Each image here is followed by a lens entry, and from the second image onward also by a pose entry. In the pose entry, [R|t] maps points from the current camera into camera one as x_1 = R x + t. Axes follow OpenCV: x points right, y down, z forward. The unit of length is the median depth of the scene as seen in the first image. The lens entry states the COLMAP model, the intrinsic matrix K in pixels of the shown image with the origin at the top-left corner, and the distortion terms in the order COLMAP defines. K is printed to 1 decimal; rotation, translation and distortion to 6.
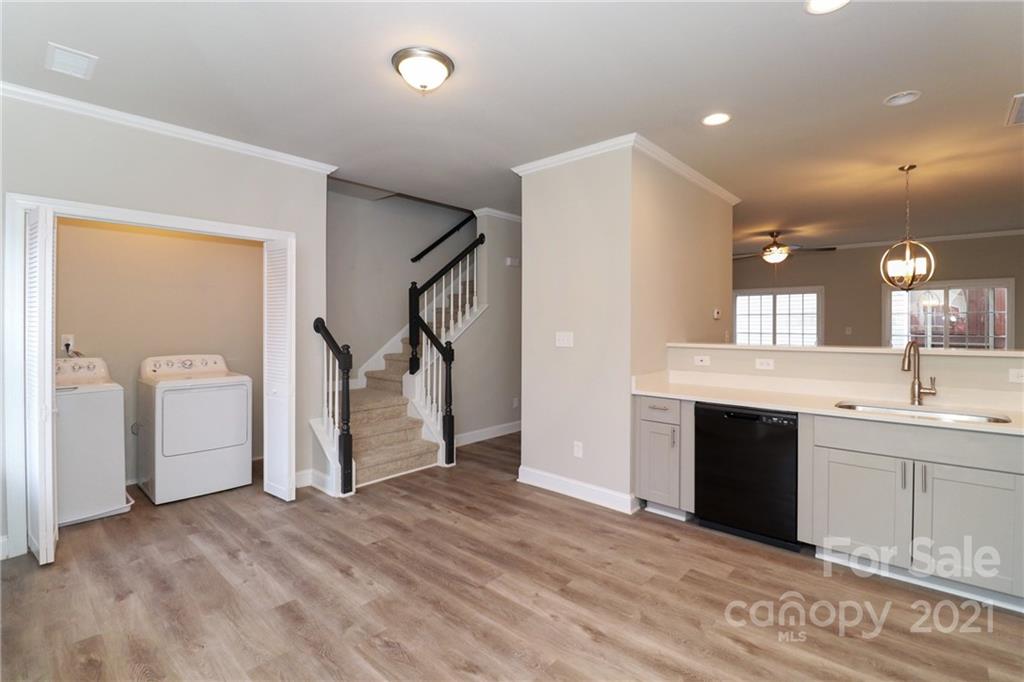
lens RADIAL K [[473.1, 0, 512.0], [0, 473.1, 324.8], [0, 0, 1]] dist [0.002560, -0.012065]
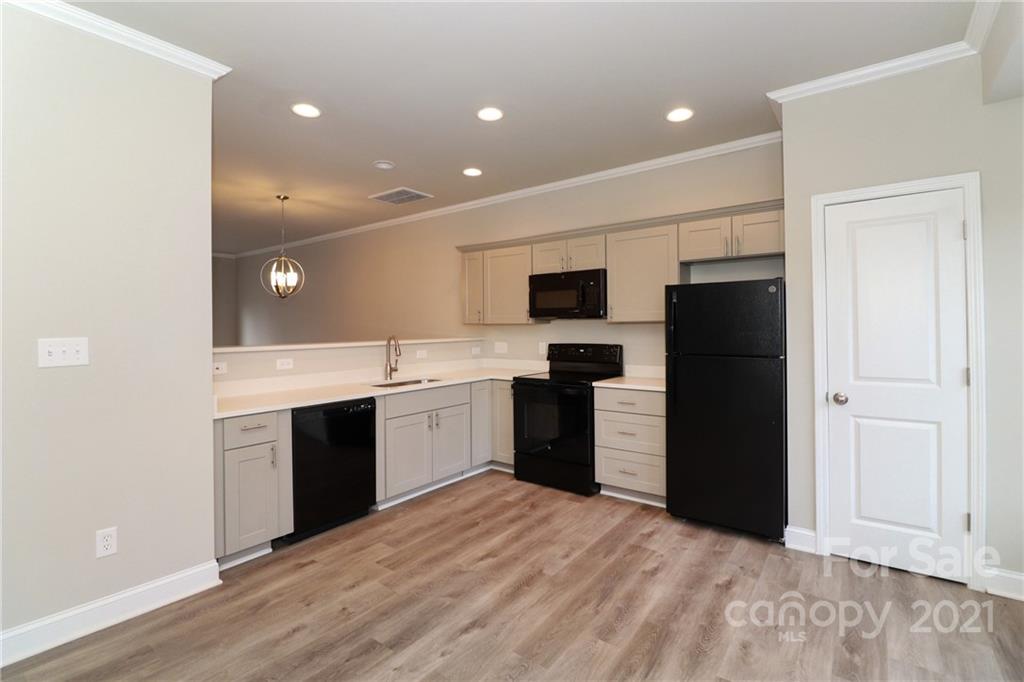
lens RADIAL K [[473.1, 0, 512.0], [0, 473.1, 324.8], [0, 0, 1]] dist [0.002560, -0.012065]
pose [[-0.087540, 0.004577, 0.996151, -0.707436], [0.009355, 0.999949, -0.003773, 0.011555], [-0.996117, 0.008989, -0.087578, 0.841304]]
